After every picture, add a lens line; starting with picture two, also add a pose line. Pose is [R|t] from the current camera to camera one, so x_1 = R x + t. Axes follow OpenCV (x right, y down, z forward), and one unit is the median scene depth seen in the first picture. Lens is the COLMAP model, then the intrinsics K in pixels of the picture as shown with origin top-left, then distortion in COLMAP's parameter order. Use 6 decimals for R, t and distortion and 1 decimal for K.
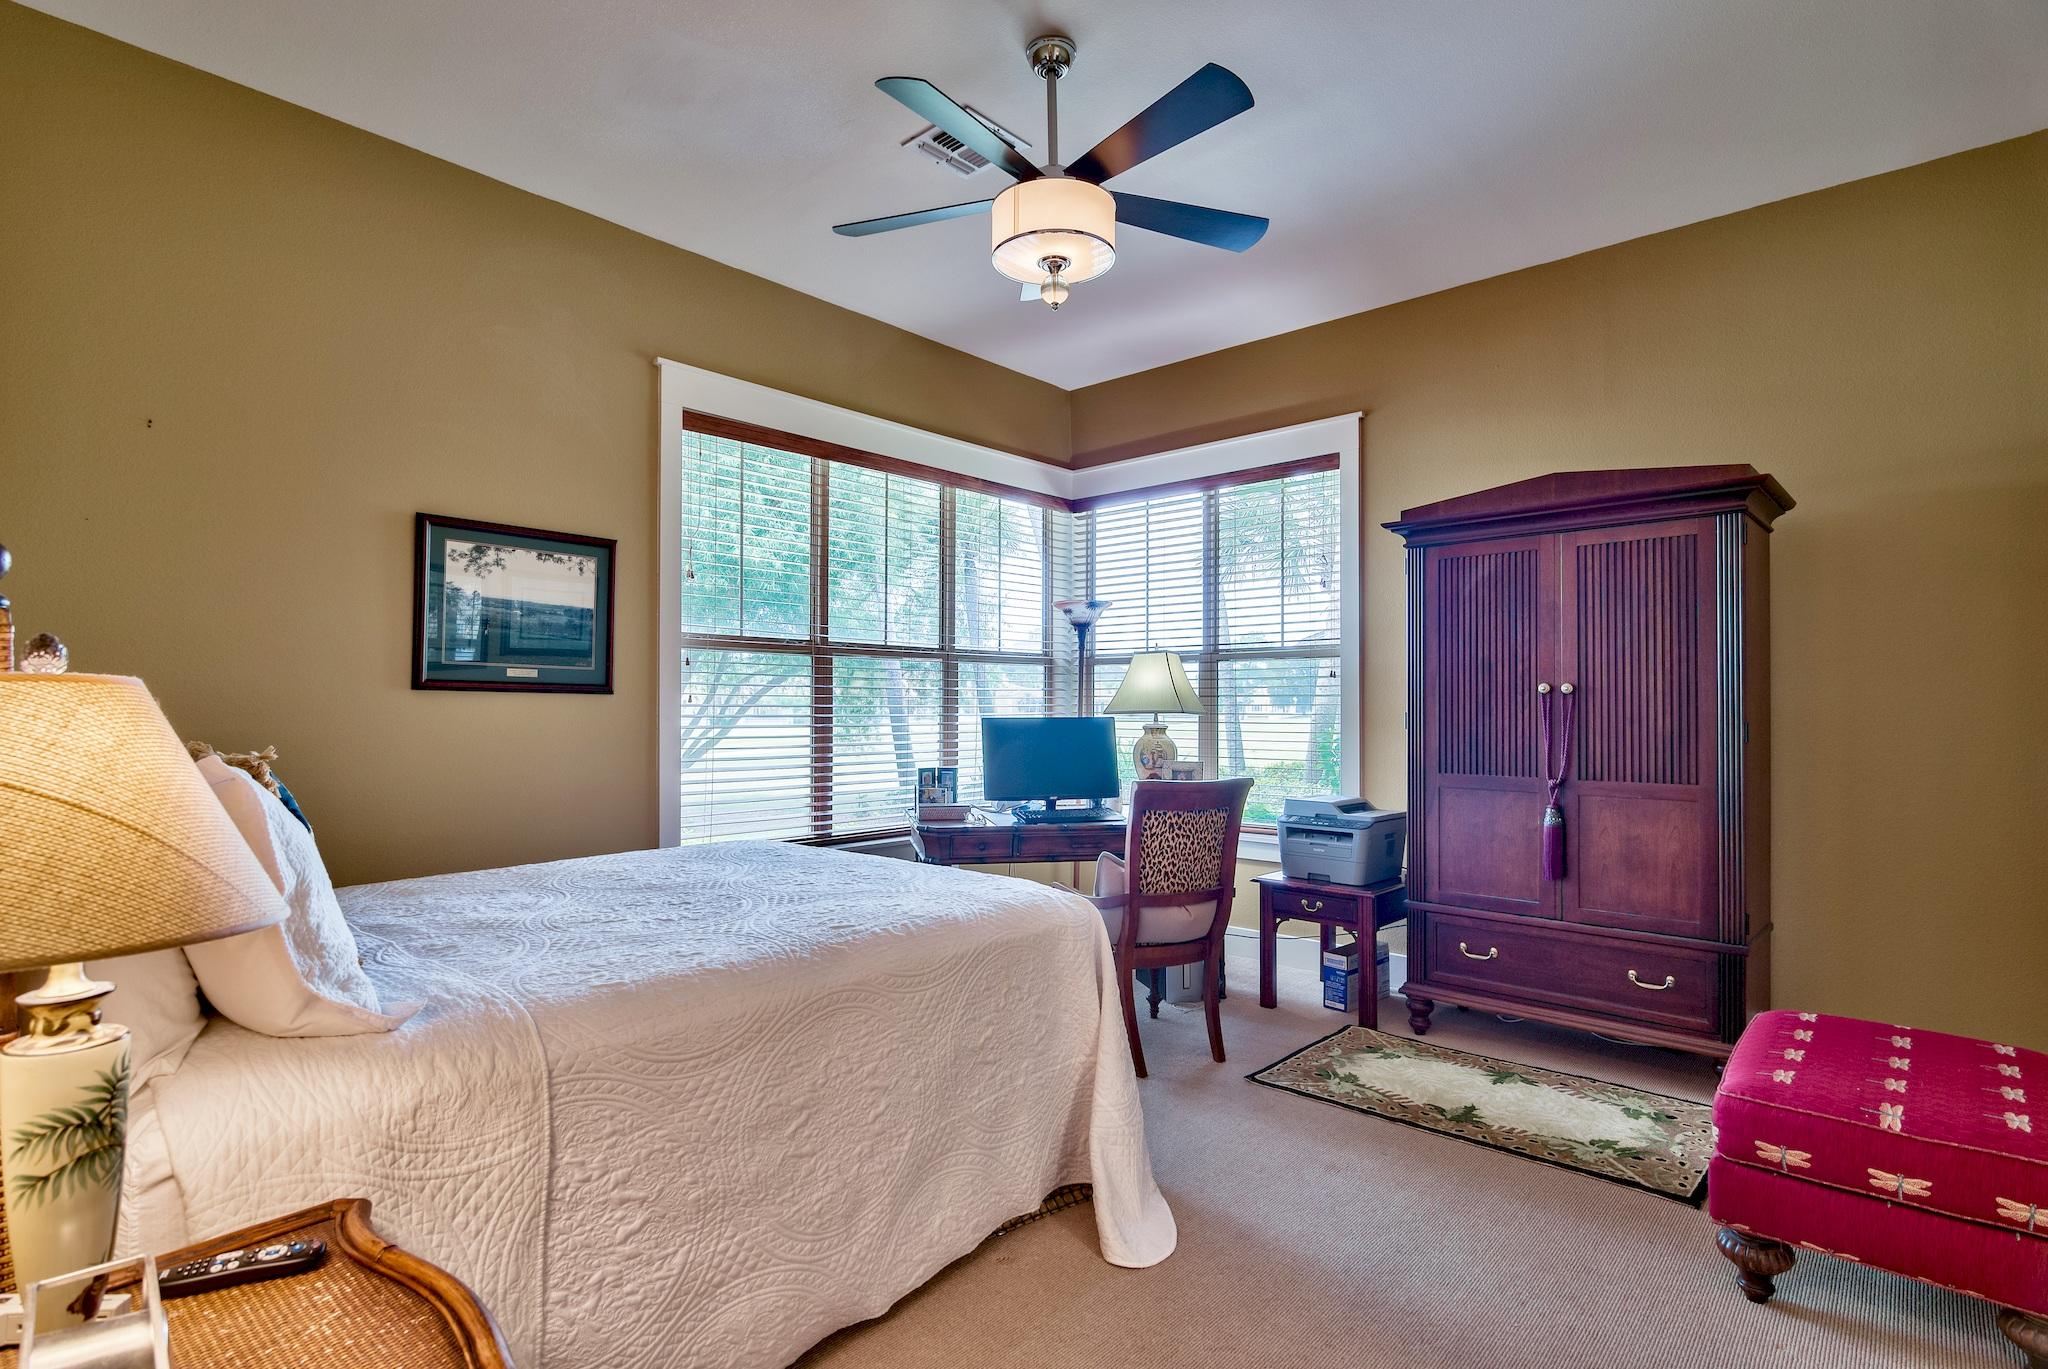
lens RADIAL K [[1014.2, 0, 1020.6], [0, 1014.2, 685.3], [0, 0, 1]] dist [-0.005475, 0.000734]
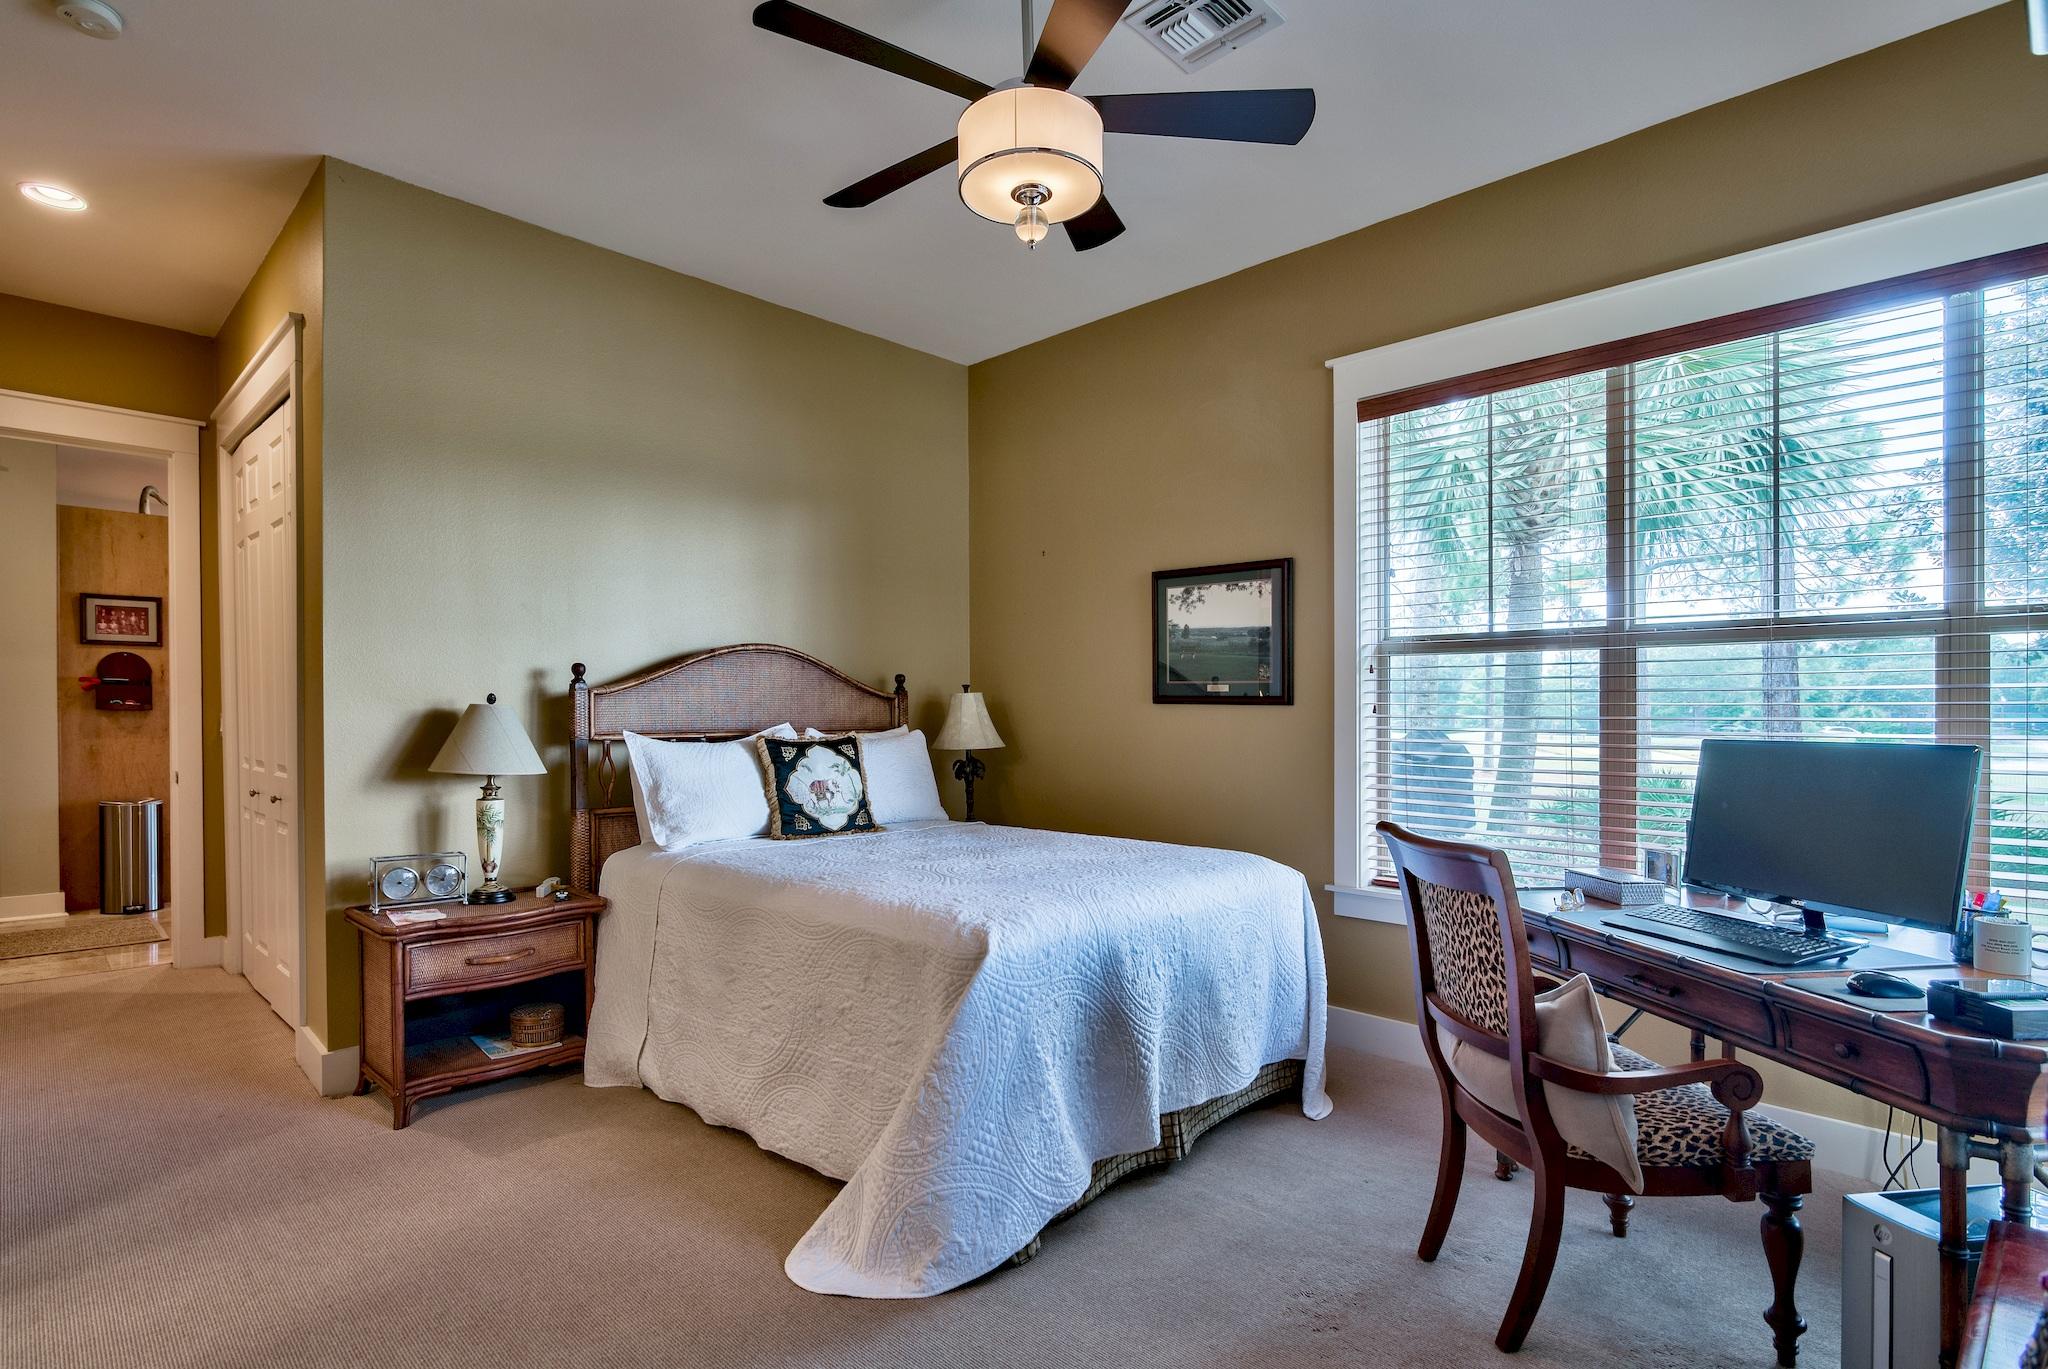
lens RADIAL K [[1014.2, 0, 984.1], [0, 1014.2, 720.3], [0, 0, 1]] dist [-0.005475, 0.000734]
pose [[-0.071556, 0.009151, -0.997395, 0.691072], [0.017591, 0.999814, 0.007911, 0.010729], [0.997281, -0.016979, -0.071704, 0.786155]]
